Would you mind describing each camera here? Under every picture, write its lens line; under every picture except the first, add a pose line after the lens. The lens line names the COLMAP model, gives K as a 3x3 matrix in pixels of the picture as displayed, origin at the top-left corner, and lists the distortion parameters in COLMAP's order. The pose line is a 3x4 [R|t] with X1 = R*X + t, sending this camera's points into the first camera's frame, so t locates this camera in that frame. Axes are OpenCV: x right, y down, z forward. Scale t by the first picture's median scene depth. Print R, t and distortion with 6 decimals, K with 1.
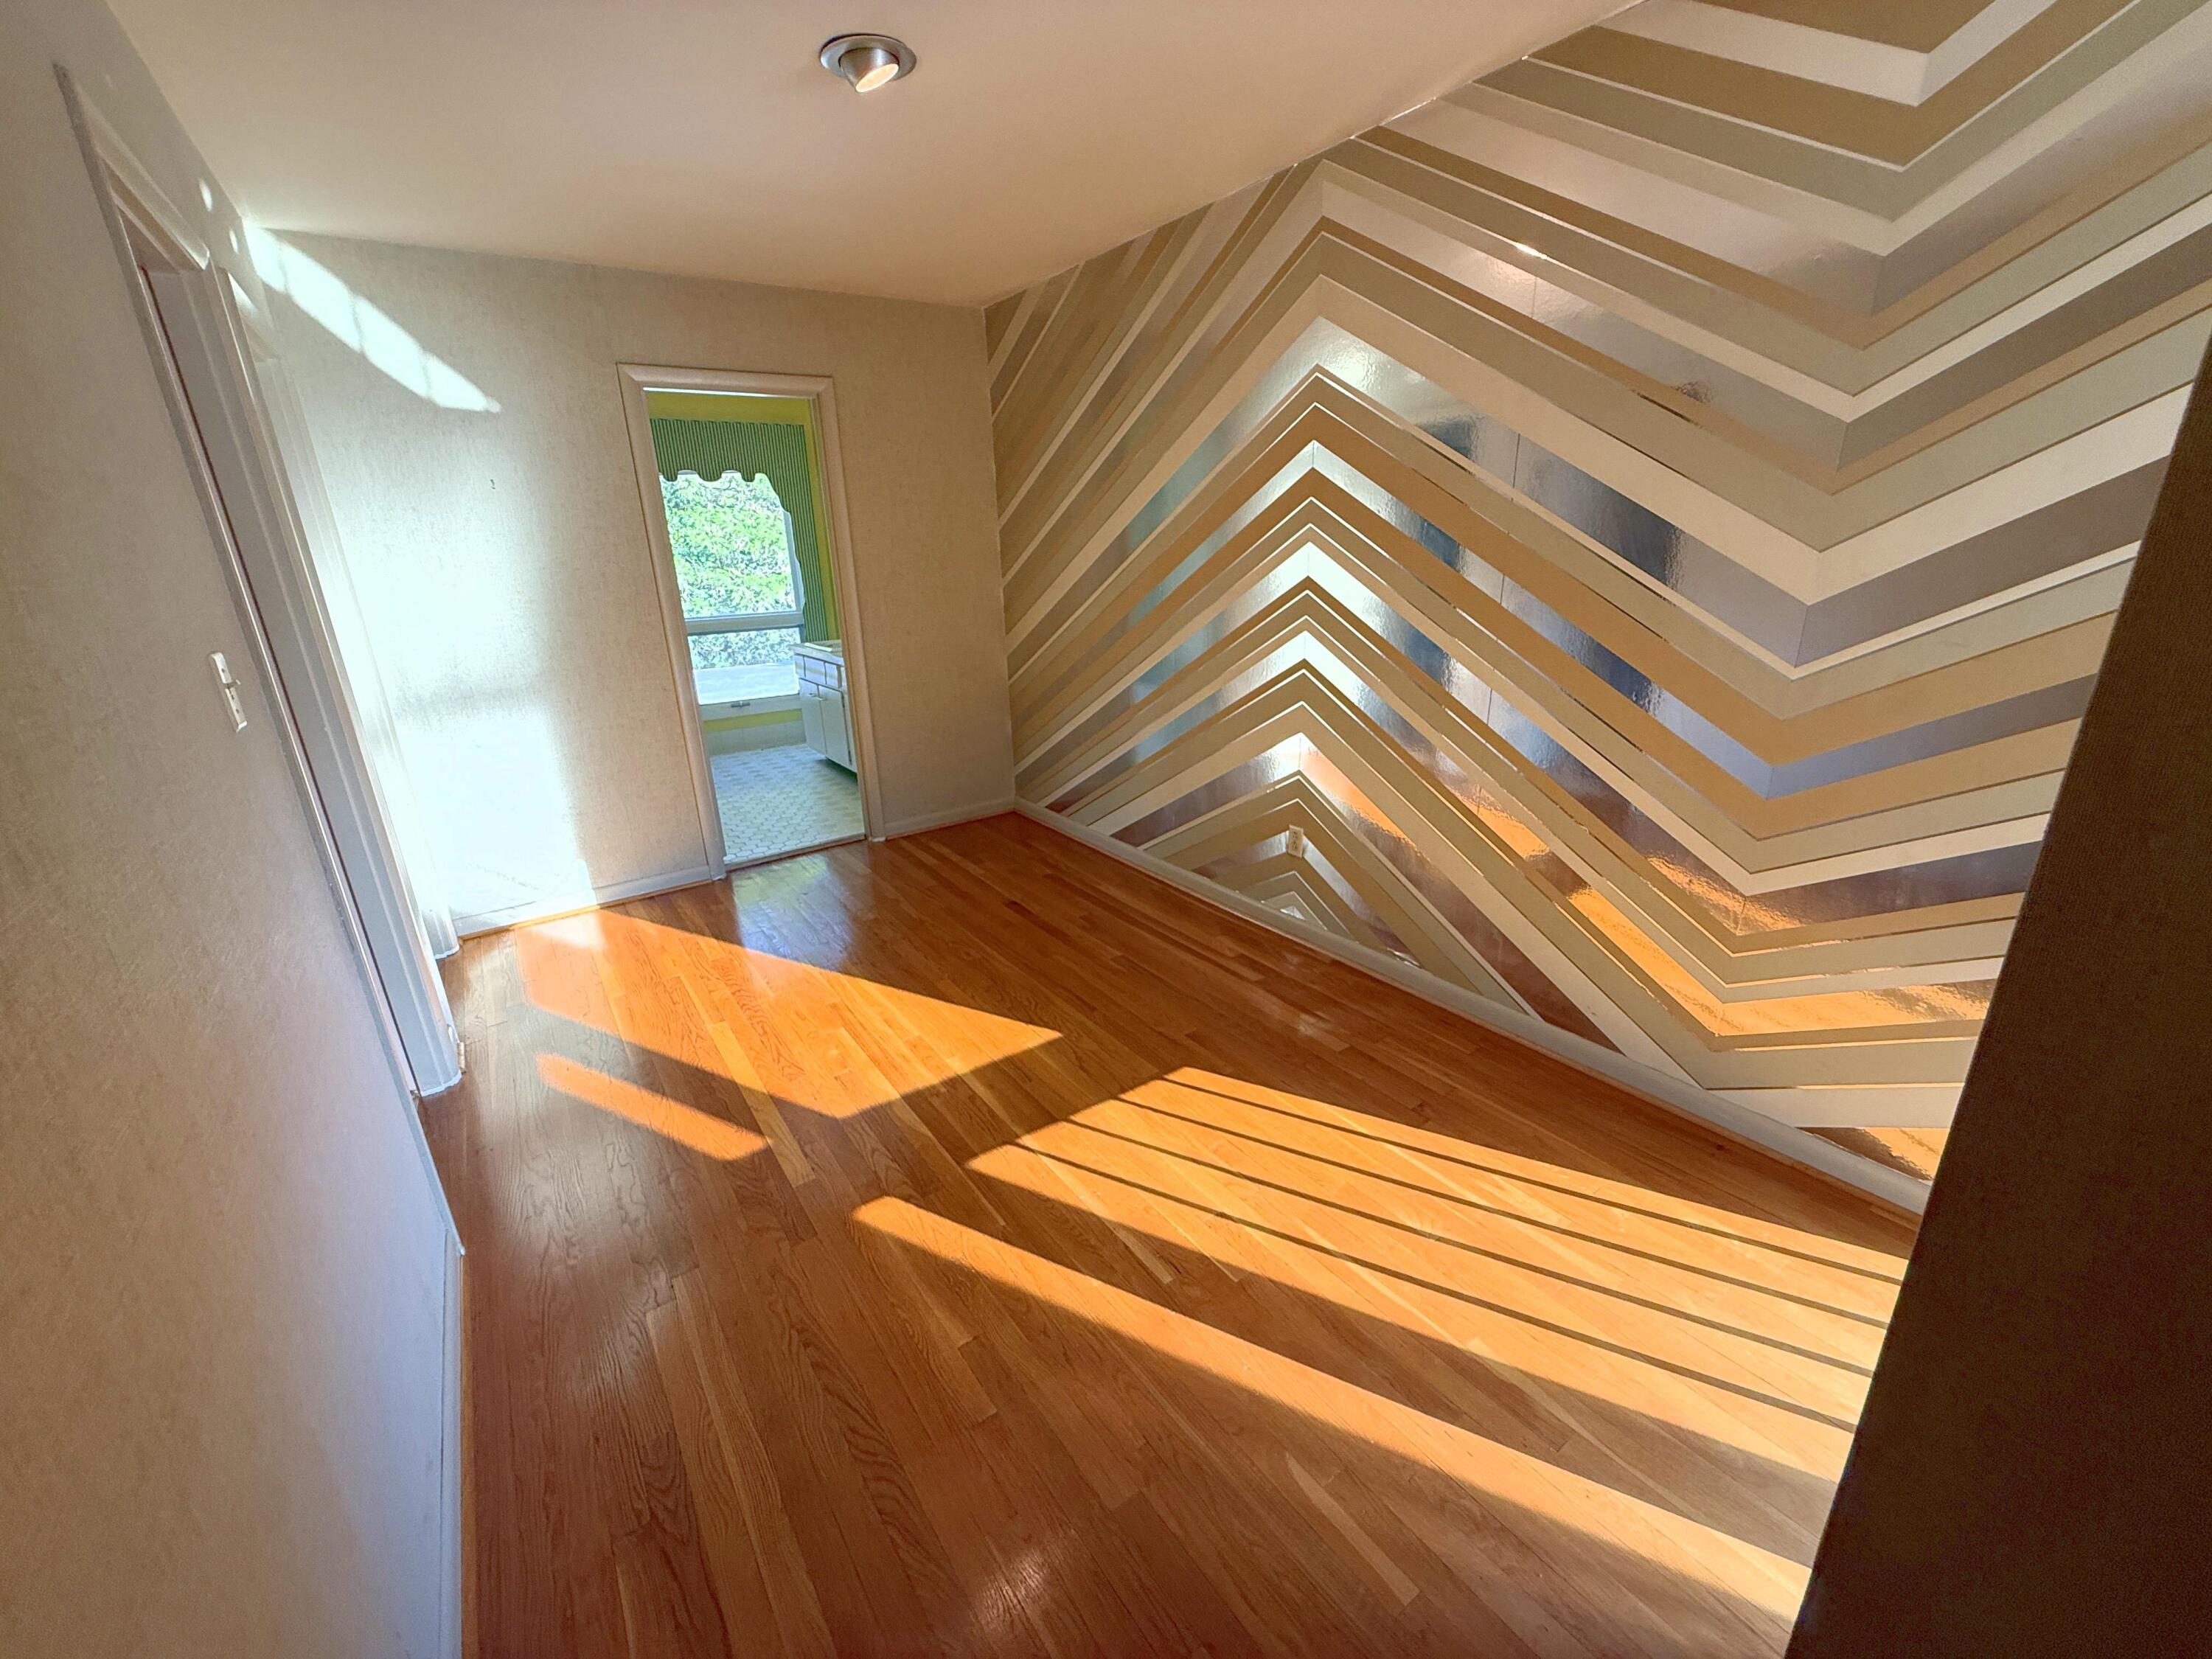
lens RADIAL K [[877.4, 0, 1101.7], [0, 877.4, 836.8], [0, 0, 1]] dist [-0.001381, -0.000144]
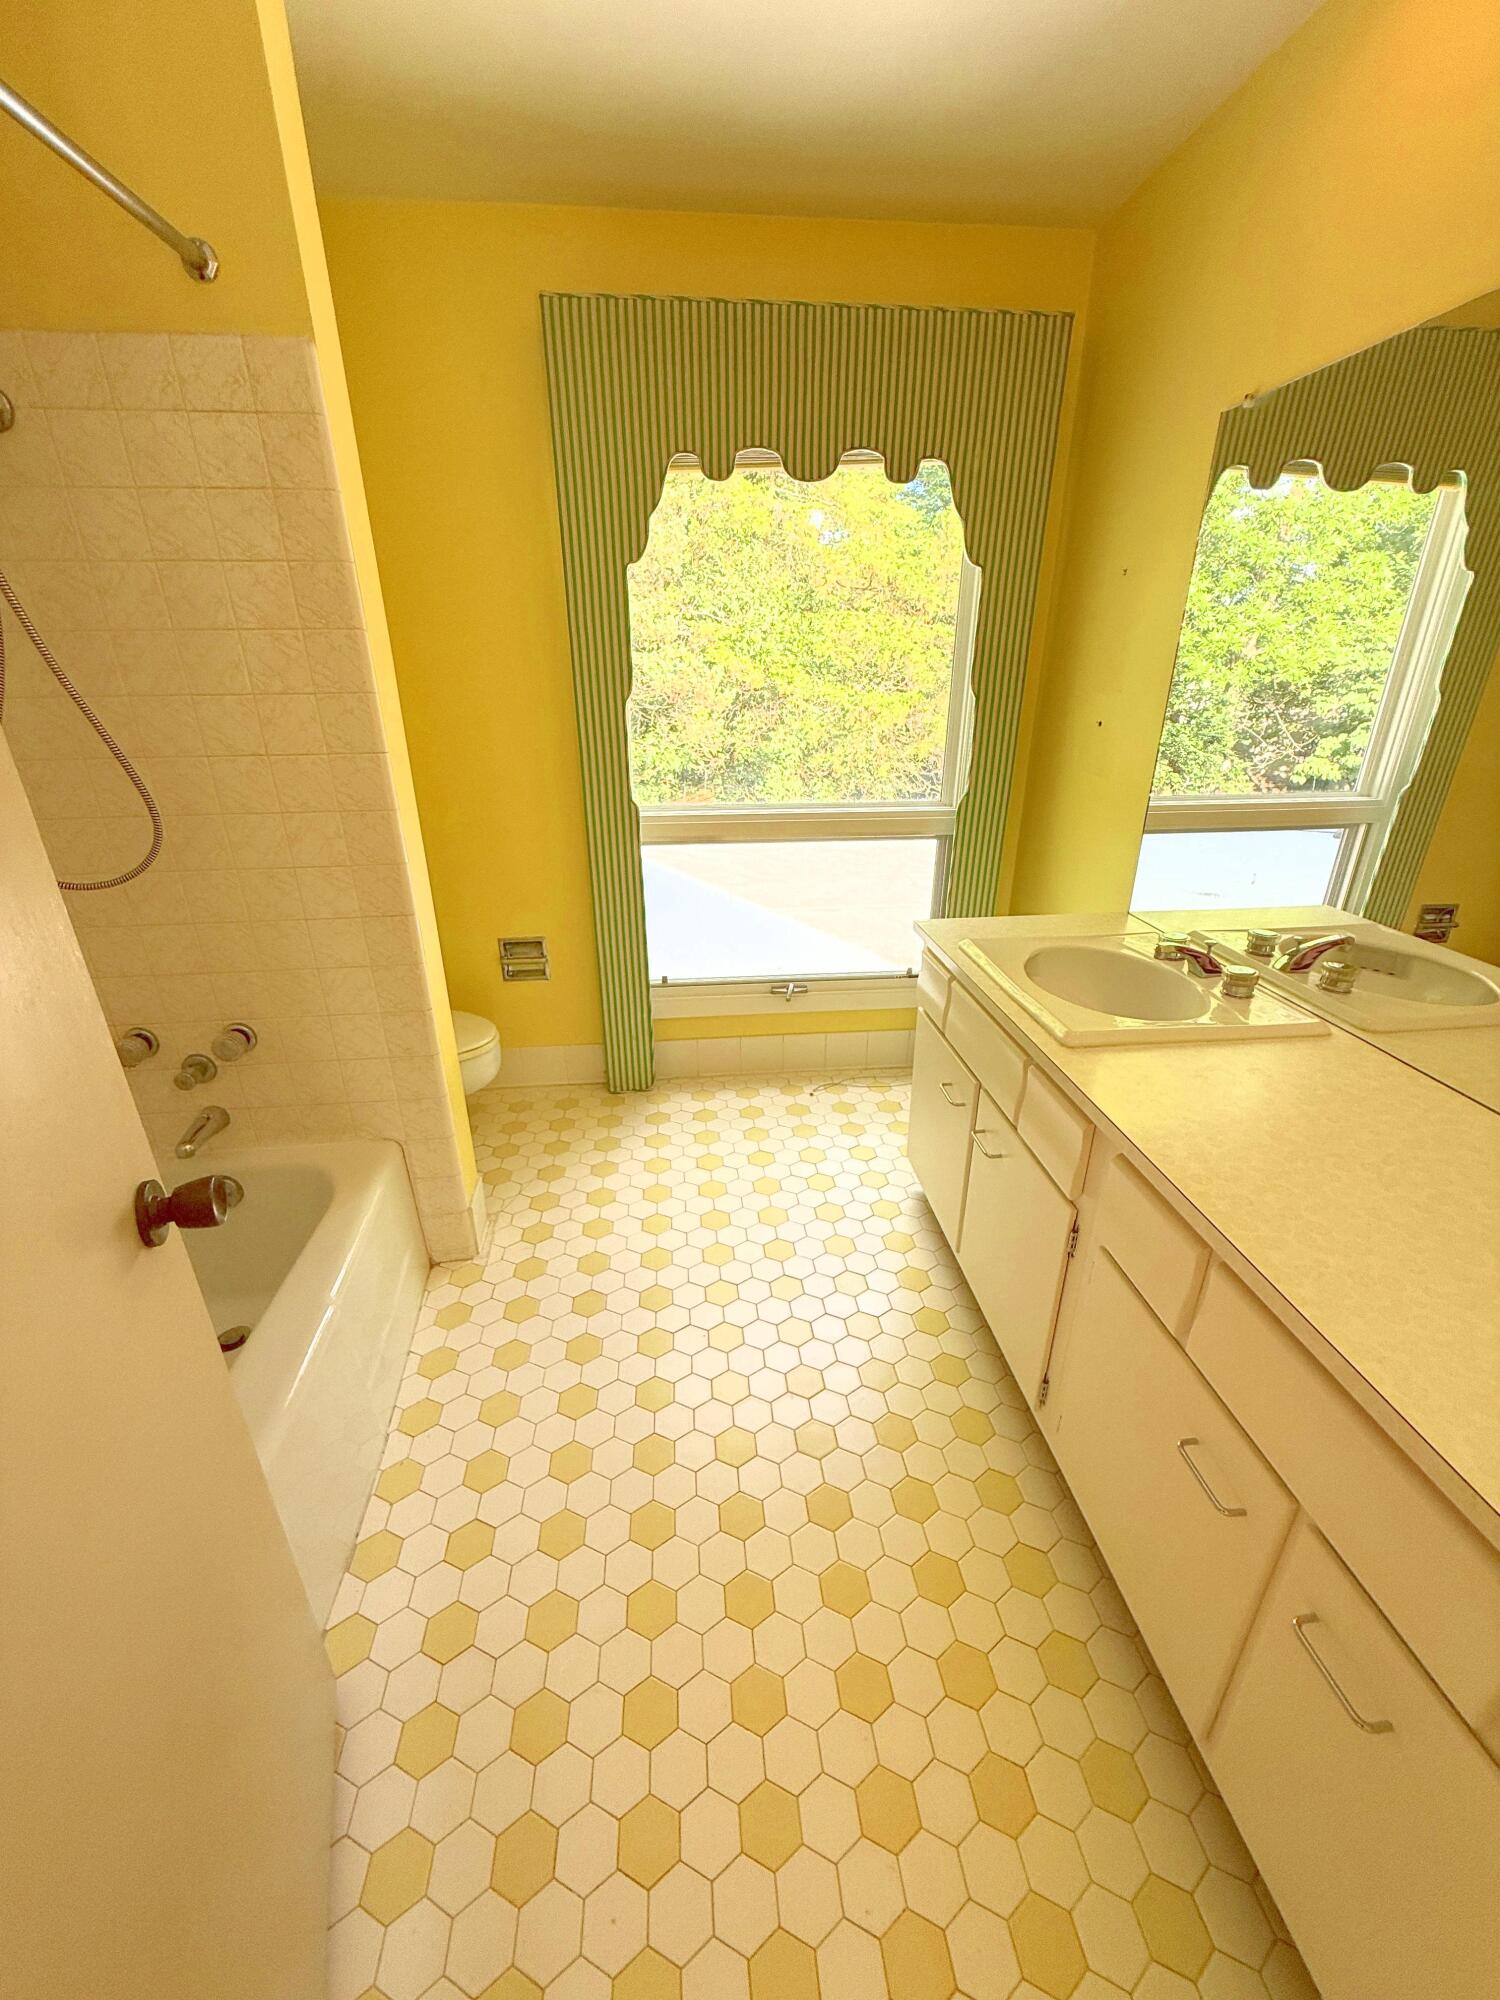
lens RADIAL K [[793.3, 0, 746.7], [0, 793.3, 1000.7], [0, 0, 1]] dist [-0.001381, -0.000144]
pose [[0.869569, 0.214053, -0.445007, -0.143653], [-0.175113, 0.976269, 0.127415, -0.119867], [0.461720, -0.032870, 0.886416, 0.364138]]
